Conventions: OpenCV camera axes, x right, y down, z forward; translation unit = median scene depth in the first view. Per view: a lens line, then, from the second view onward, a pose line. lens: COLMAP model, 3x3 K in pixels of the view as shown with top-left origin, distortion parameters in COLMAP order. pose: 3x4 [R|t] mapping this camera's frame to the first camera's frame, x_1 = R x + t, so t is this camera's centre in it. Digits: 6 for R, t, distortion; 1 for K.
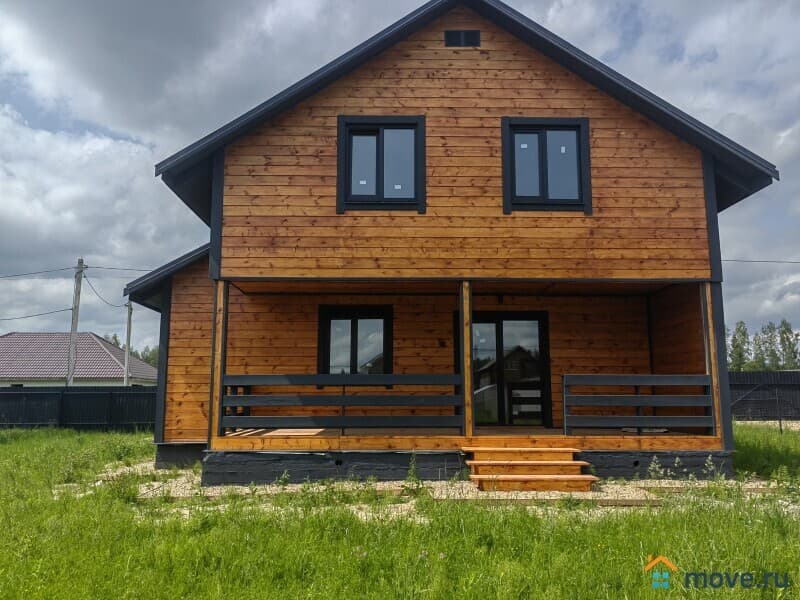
lens RADIAL K [[637.8, 0, 396.3], [0, 637.8, 288.3], [0, 0, 1]] dist [0.049212, -0.046790]
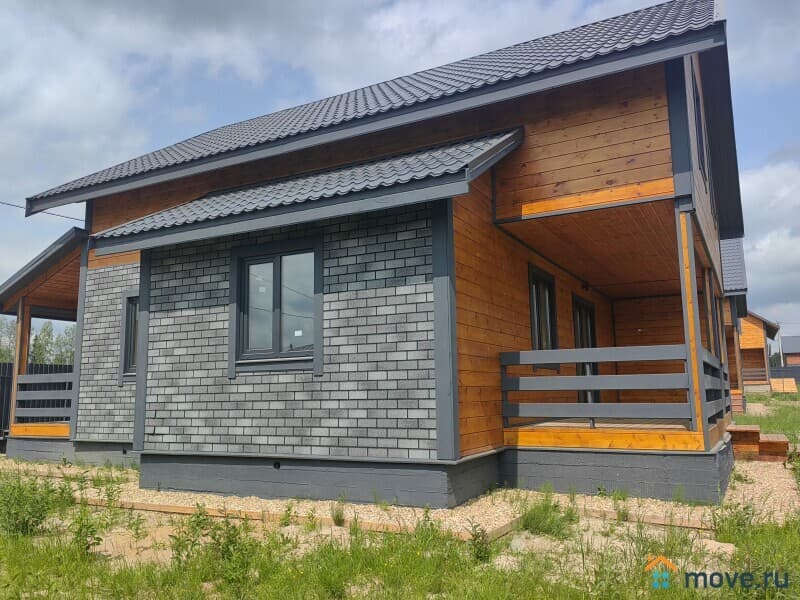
lens RADIAL K [[637.8, 0, 398.5], [0, 637.8, 293.1], [0, 0, 1]] dist [0.049212, -0.046790]
pose [[0.496091, 0.128438, 0.858718, -1.009716], [-0.132071, 0.988653, -0.071573, 0.164707], [-0.858167, -0.077905, 0.507425, 0.882203]]
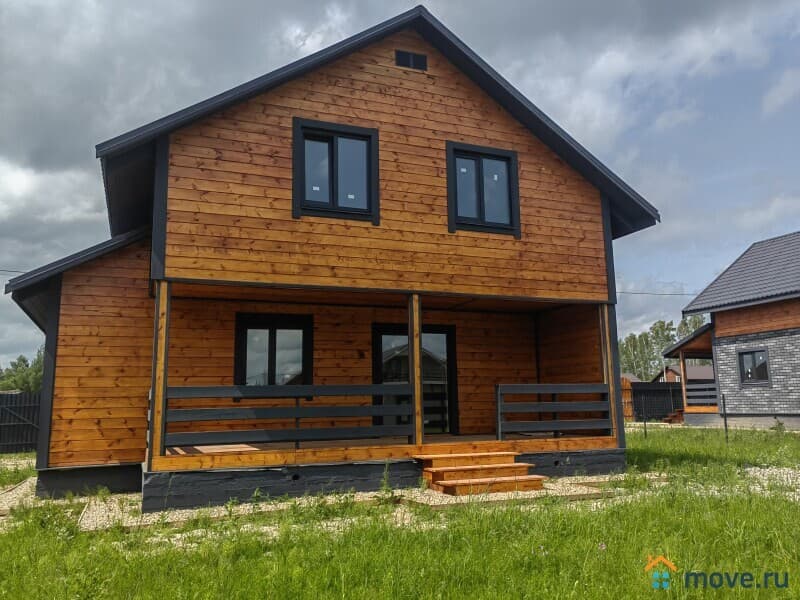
lens RADIAL K [[637.8, 0, 396.3], [0, 637.8, 289.7], [0, 0, 1]] dist [0.049212, -0.046790]
pose [[0.936074, 0.046980, 0.348652, -0.273887], [-0.040084, 0.998832, -0.026971, 0.010541], [-0.349512, 0.011271, 0.936864, 0.042180]]
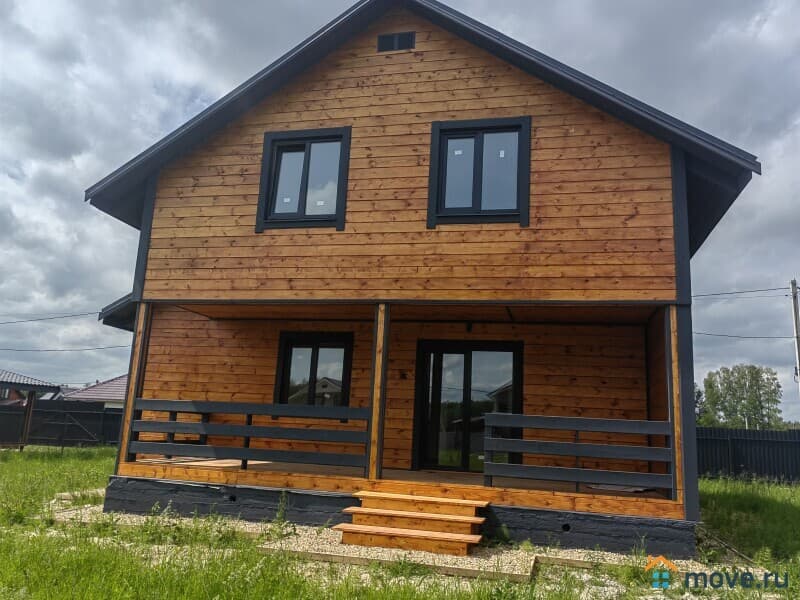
lens RADIAL K [[637.8, 0, 397.7], [0, 637.8, 289.4], [0, 0, 1]] dist [0.049212, -0.046790]
pose [[0.966177, -0.005533, -0.257820, 0.353397], [-0.009218, 0.998390, -0.055972, 0.018384], [0.257714, 0.056455, 0.964570, 0.135867]]
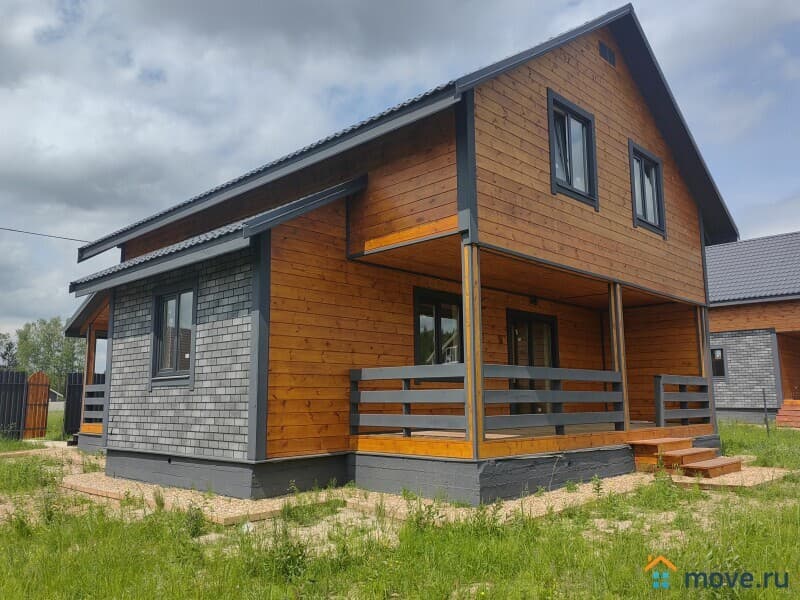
lens RADIAL K [[637.8, 0, 394.0], [0, 637.8, 290.3], [0, 0, 1]] dist [0.049212, -0.046790]
pose [[0.715981, 0.114645, 0.688642, -0.861817], [-0.112041, 0.992507, -0.048743, 0.090163], [-0.689070, -0.042257, 0.723462, 0.477566]]
